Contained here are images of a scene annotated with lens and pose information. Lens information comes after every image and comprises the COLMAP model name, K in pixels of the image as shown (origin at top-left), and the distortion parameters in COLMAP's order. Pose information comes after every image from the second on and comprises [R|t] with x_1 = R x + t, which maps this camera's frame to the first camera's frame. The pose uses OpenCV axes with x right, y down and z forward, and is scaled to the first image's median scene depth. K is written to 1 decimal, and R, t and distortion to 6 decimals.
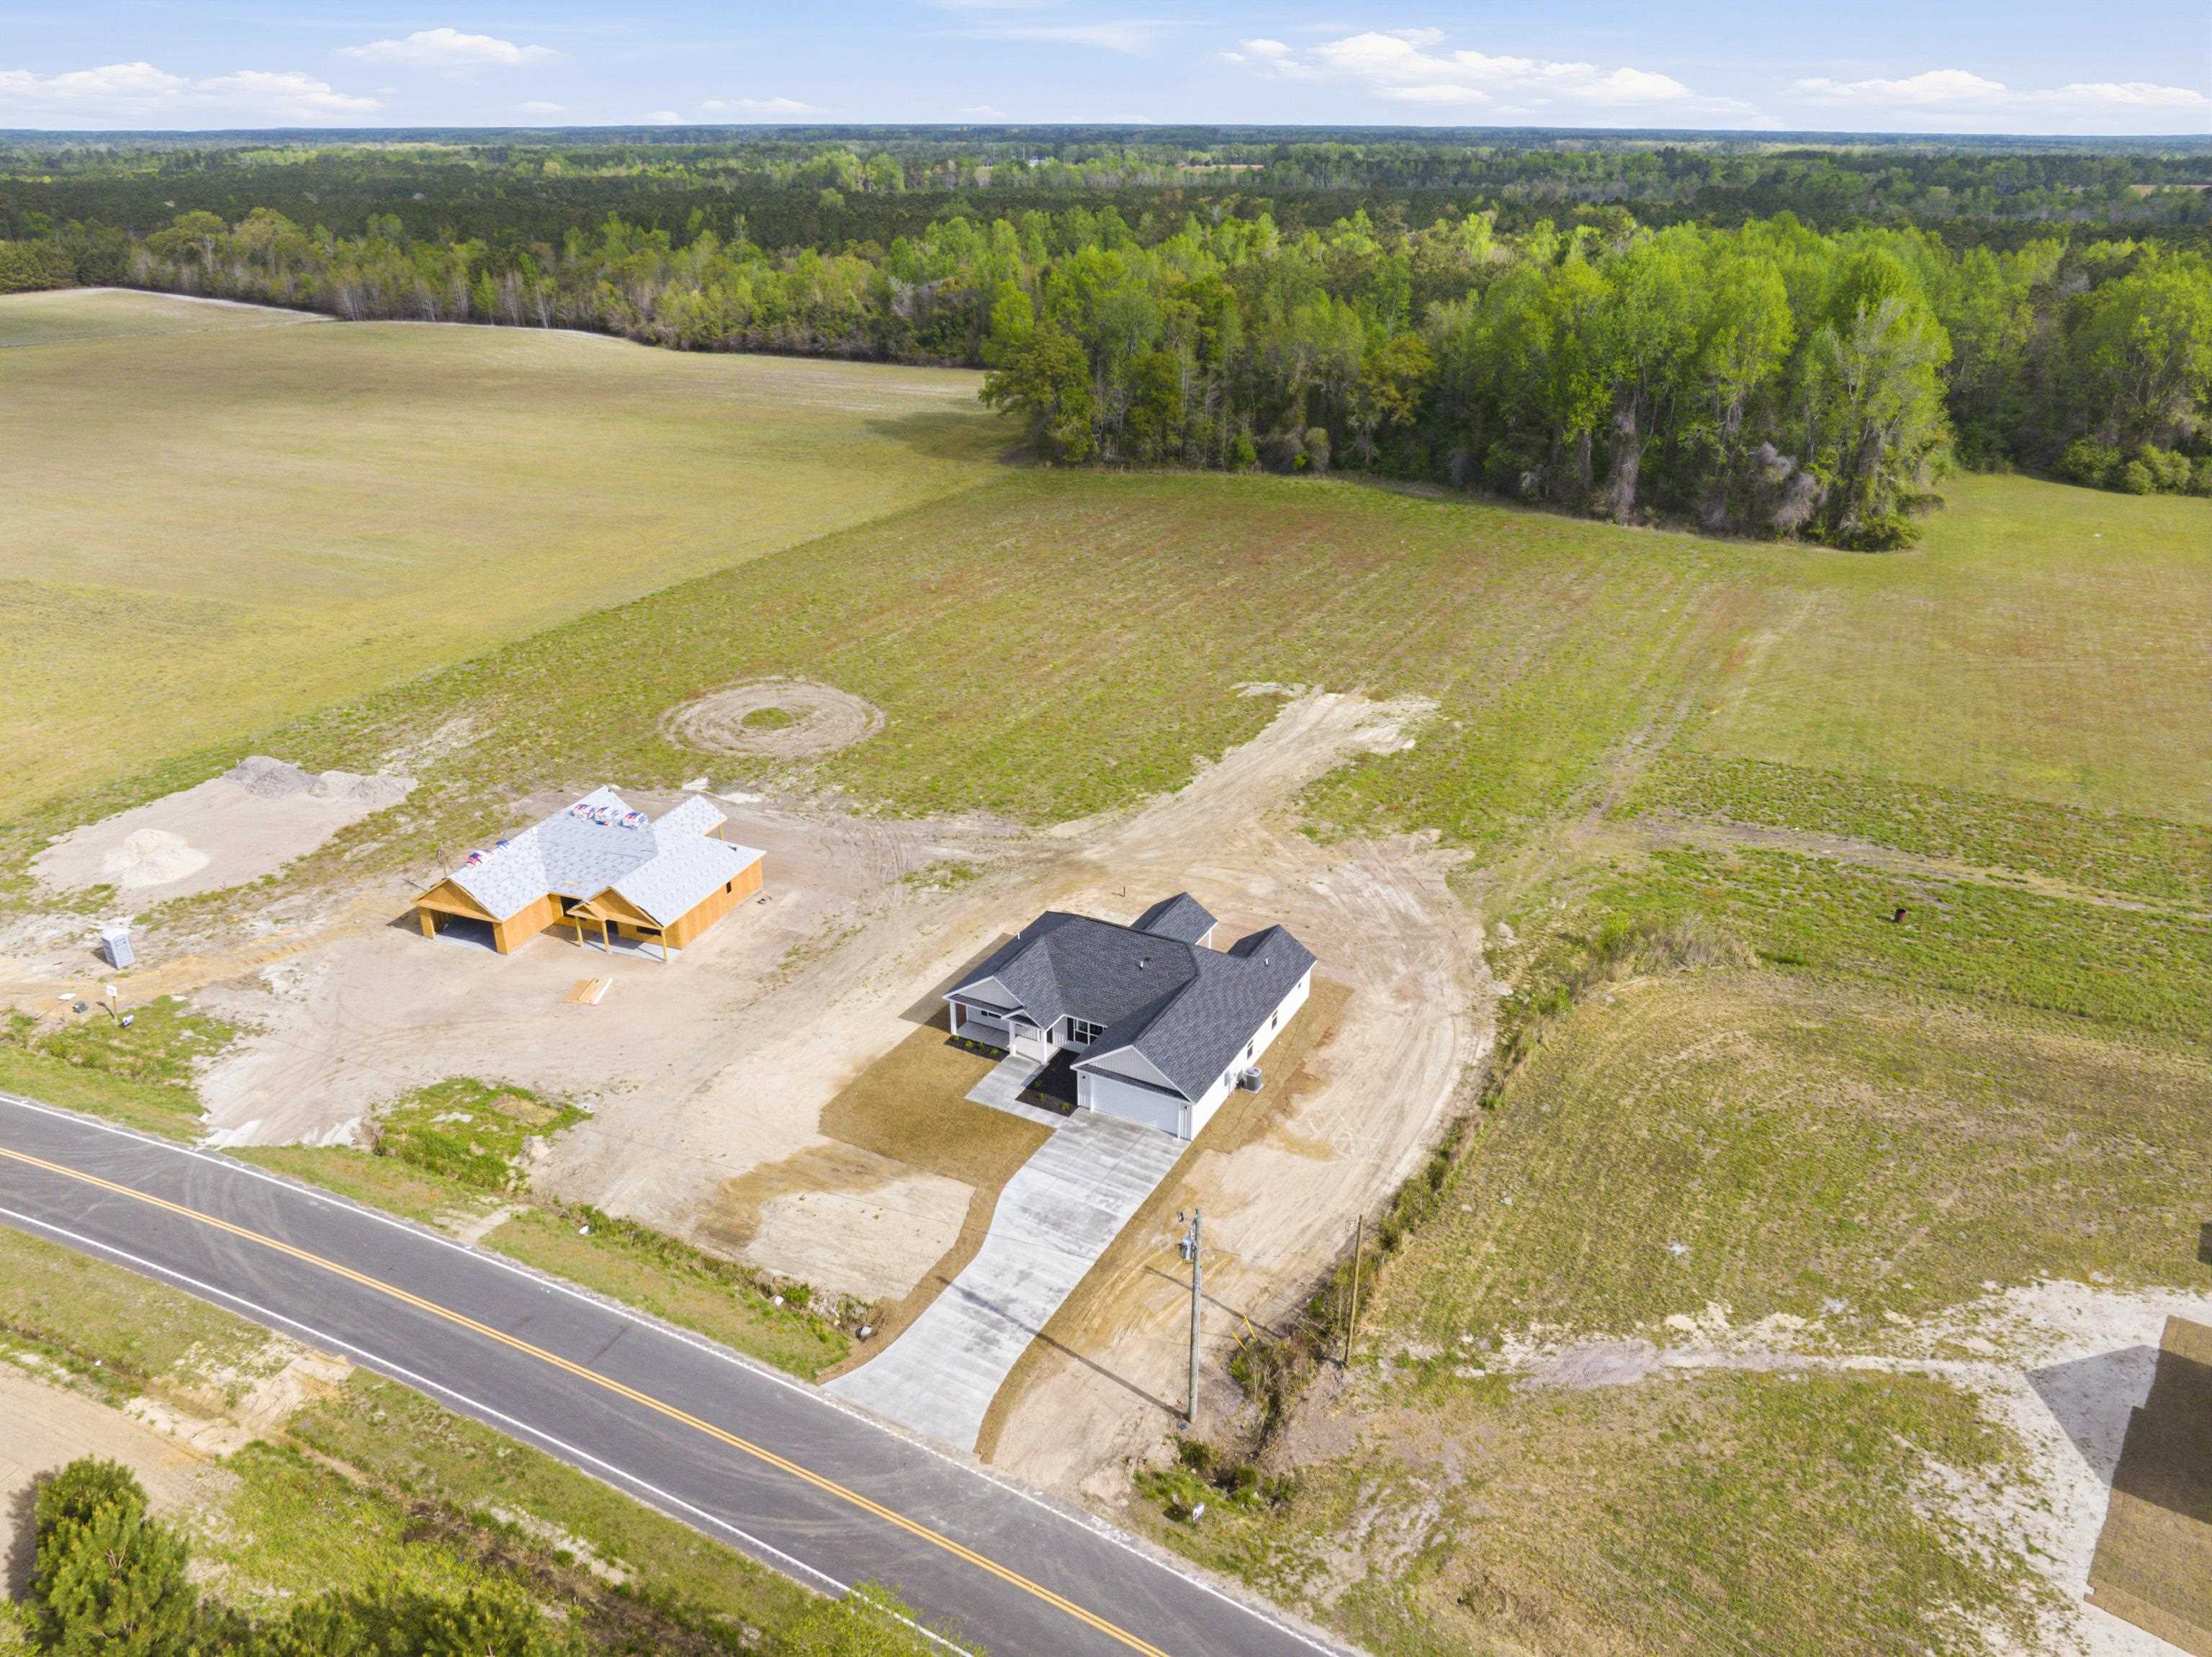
lens RADIAL K [[1560.4, 0, 1117.6], [0, 1560.4, 819.3], [0, 0, 1]] dist [-0.034433, -0.005913]
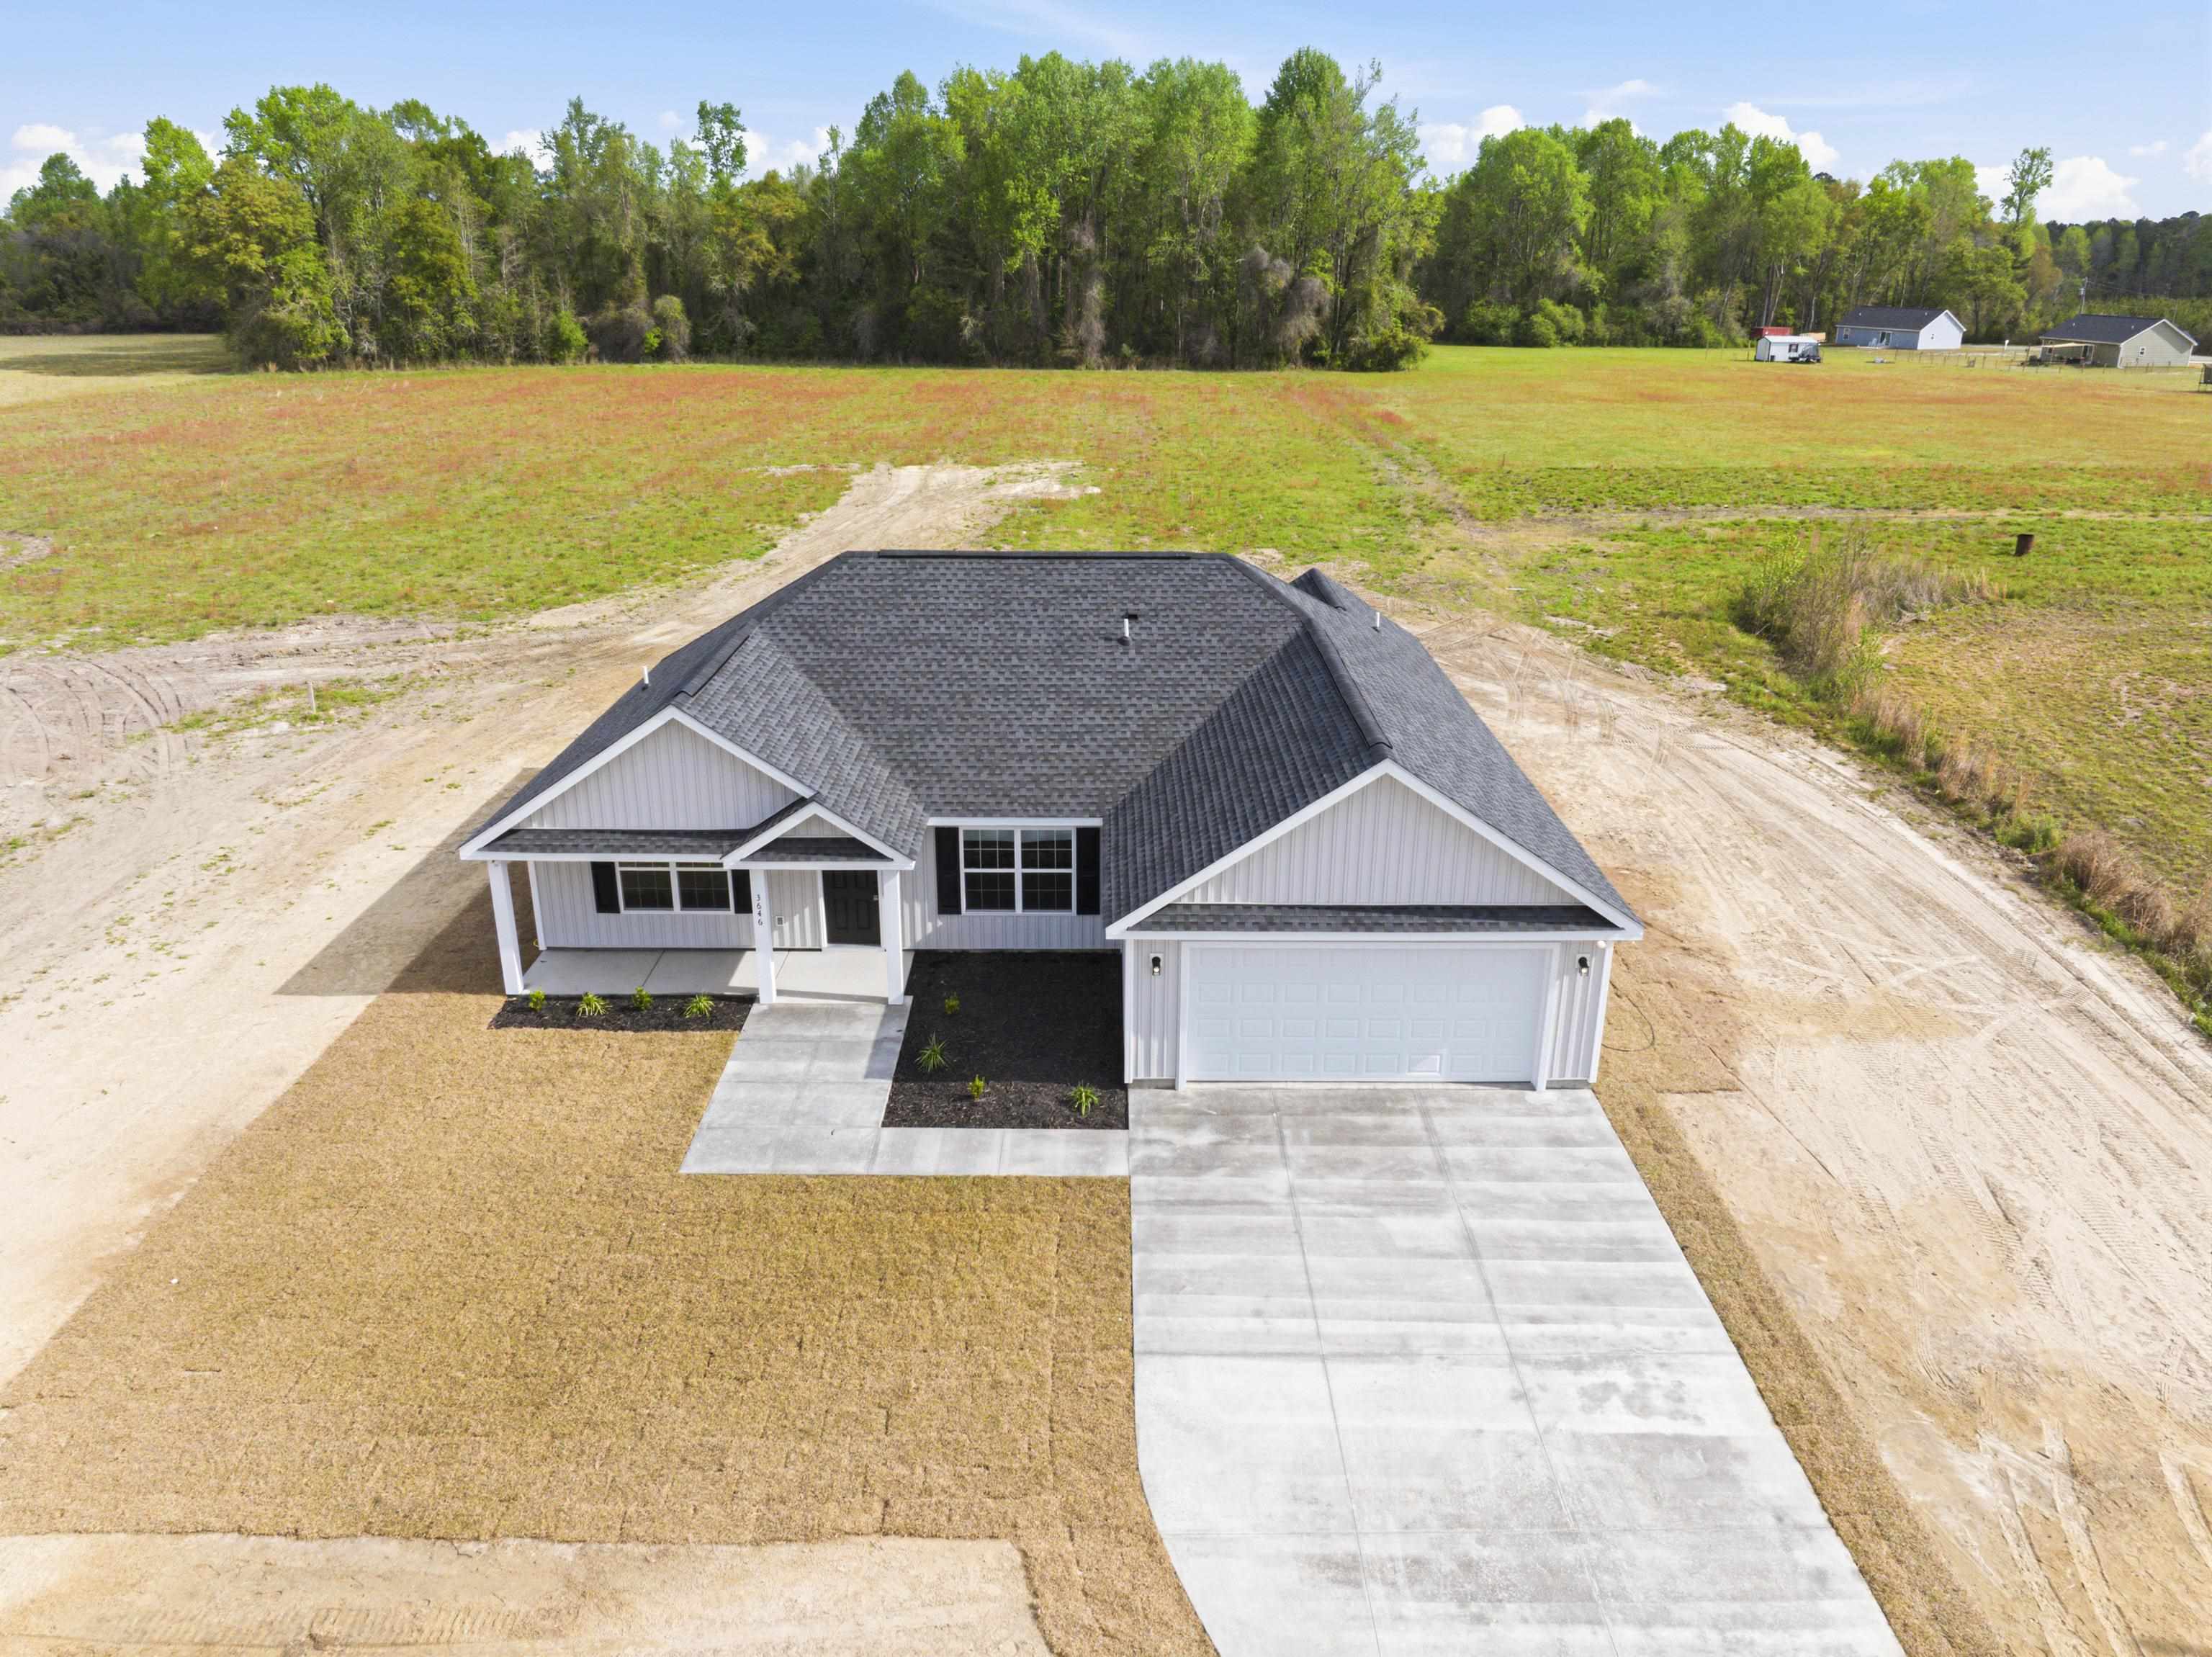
lens RADIAL K [[1563.0, 0, 1116.4], [0, 1563.0, 824.7], [0, 0, 1]] dist [-0.053069, 0.020506]
pose [[0.881857, -0.160072, 0.443515, -0.107981], [0.189835, 0.981542, -0.023200, 0.113360], [-0.431615, 0.104654, 0.895967, 0.587929]]
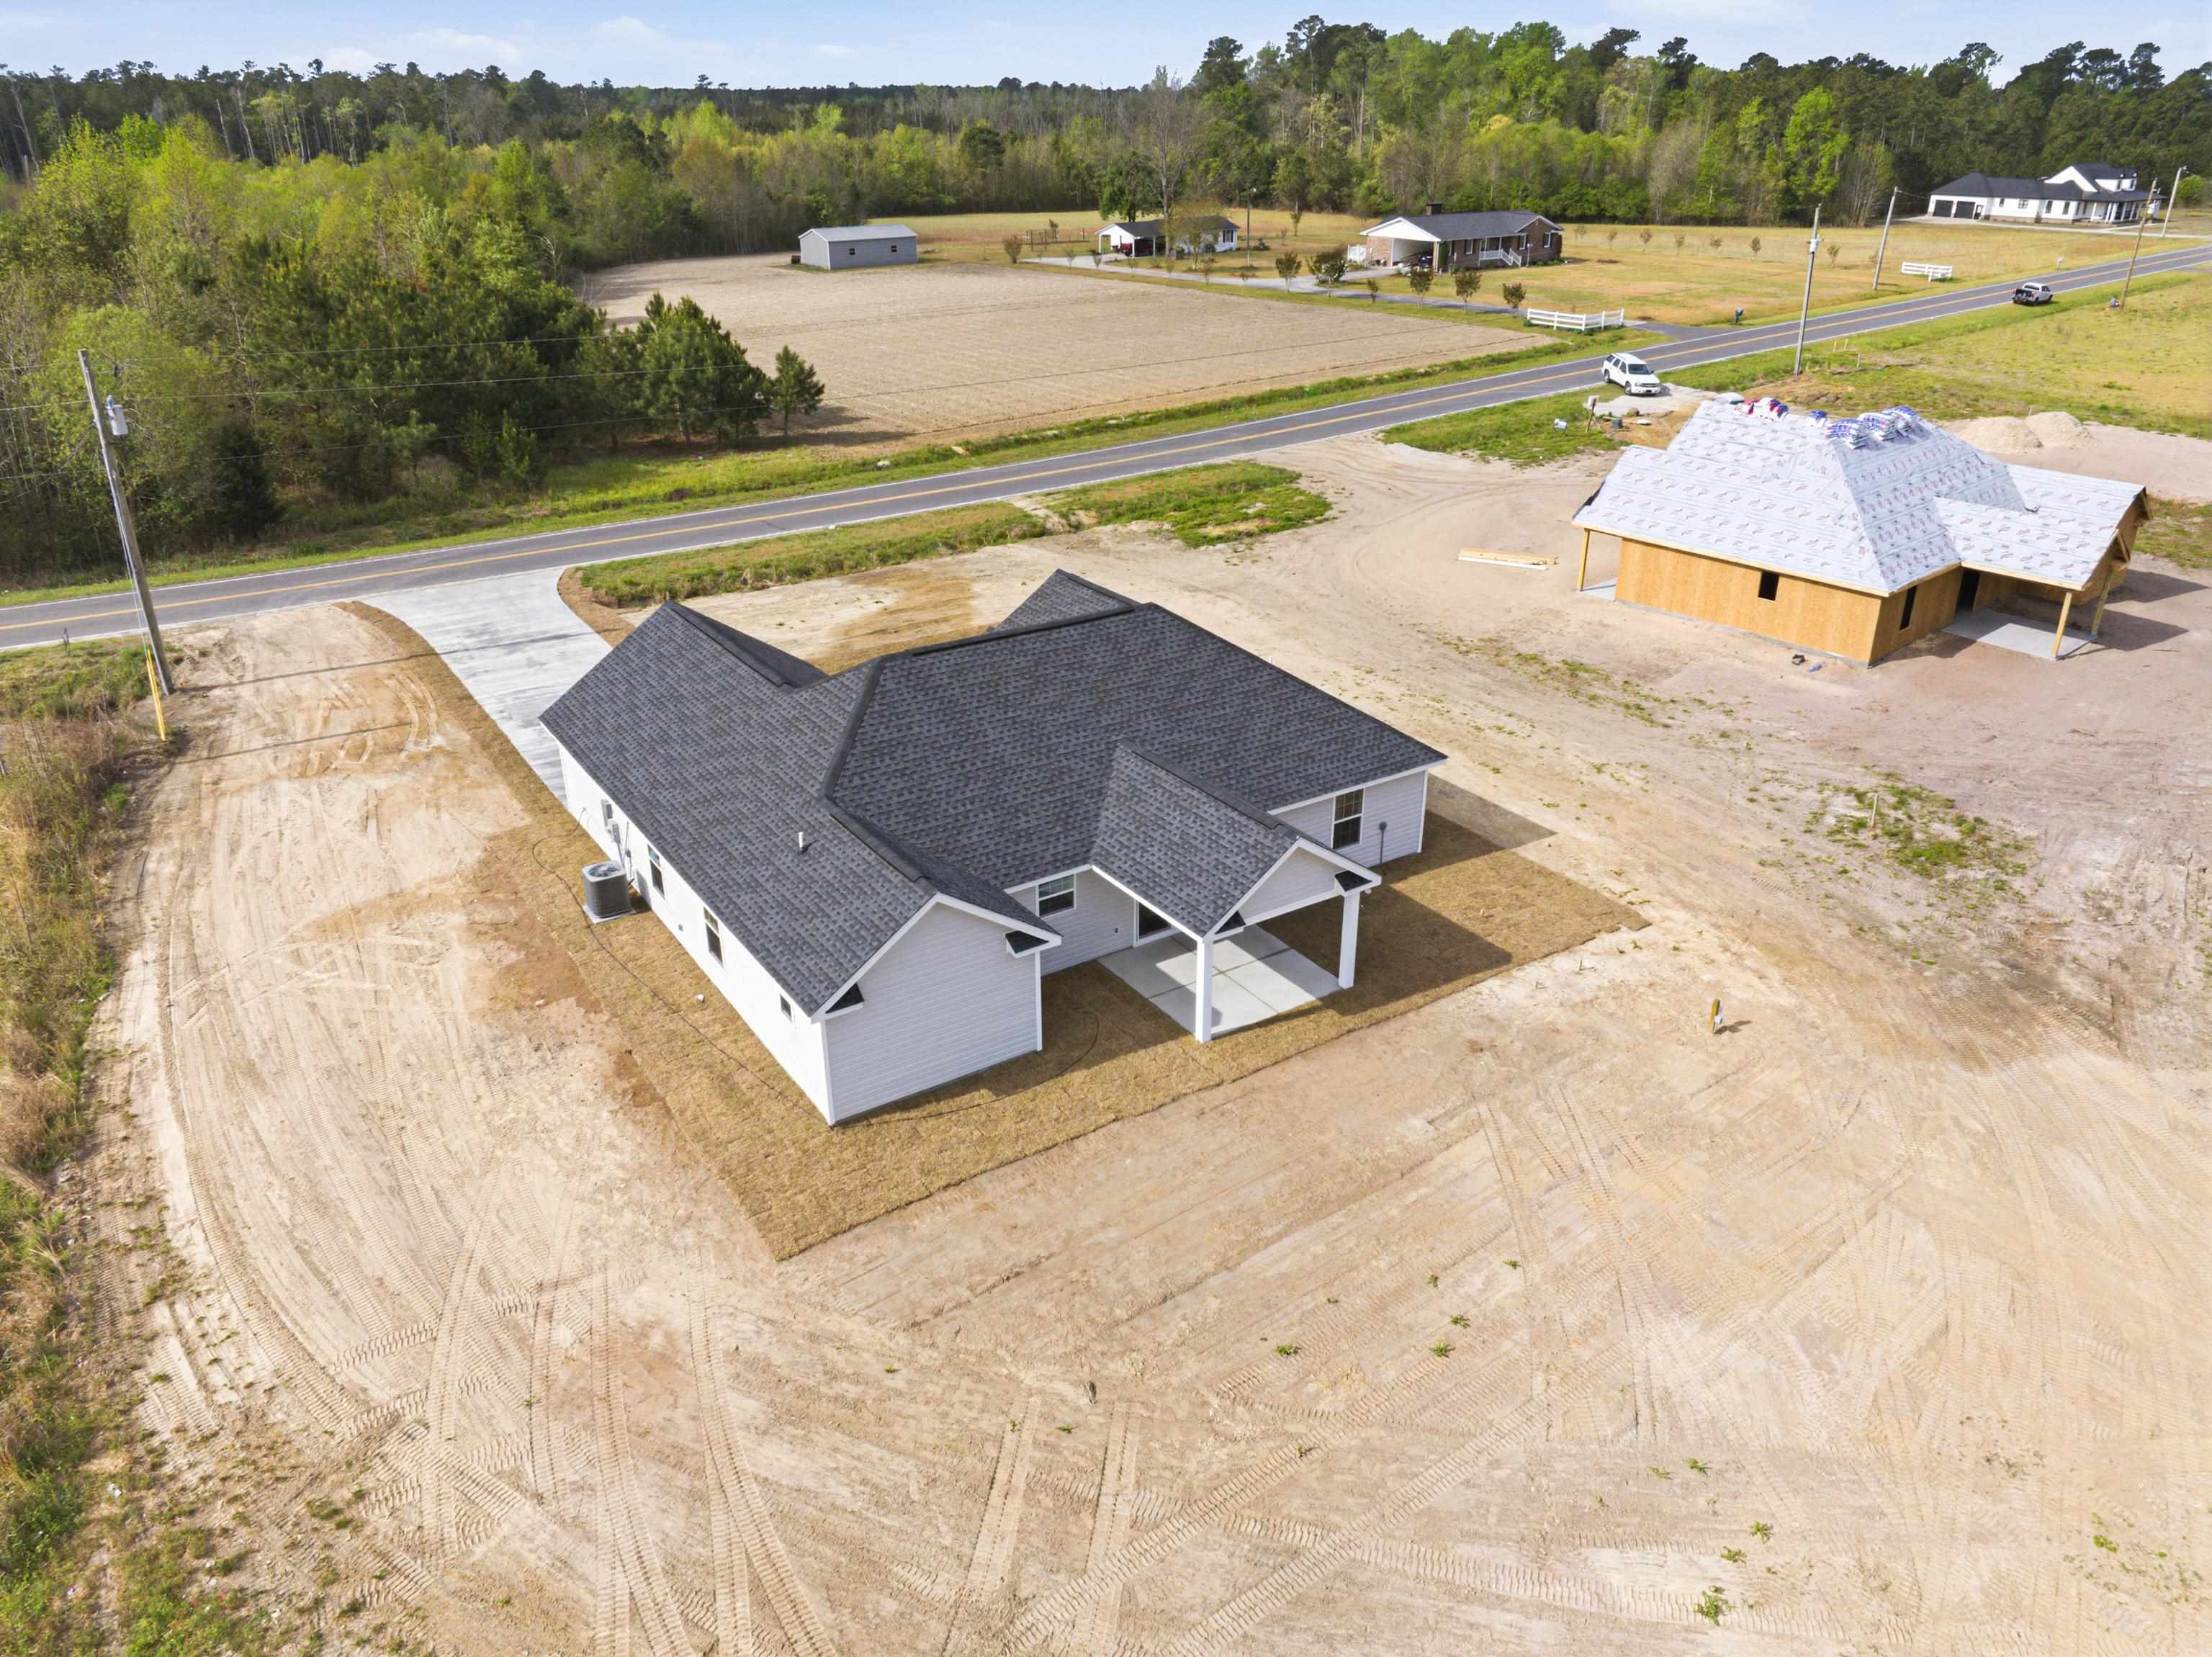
lens RADIAL K [[1560.4, 0, 1117.6], [0, 1560.4, 819.3], [0, 0, 1]] dist [-0.034433, -0.005913]
pose [[-0.476621, 0.372133, -0.796461, 0.273349], [-0.361536, 0.742853, 0.563437, -0.104018], [0.801327, 0.556495, -0.219519, 0.941084]]
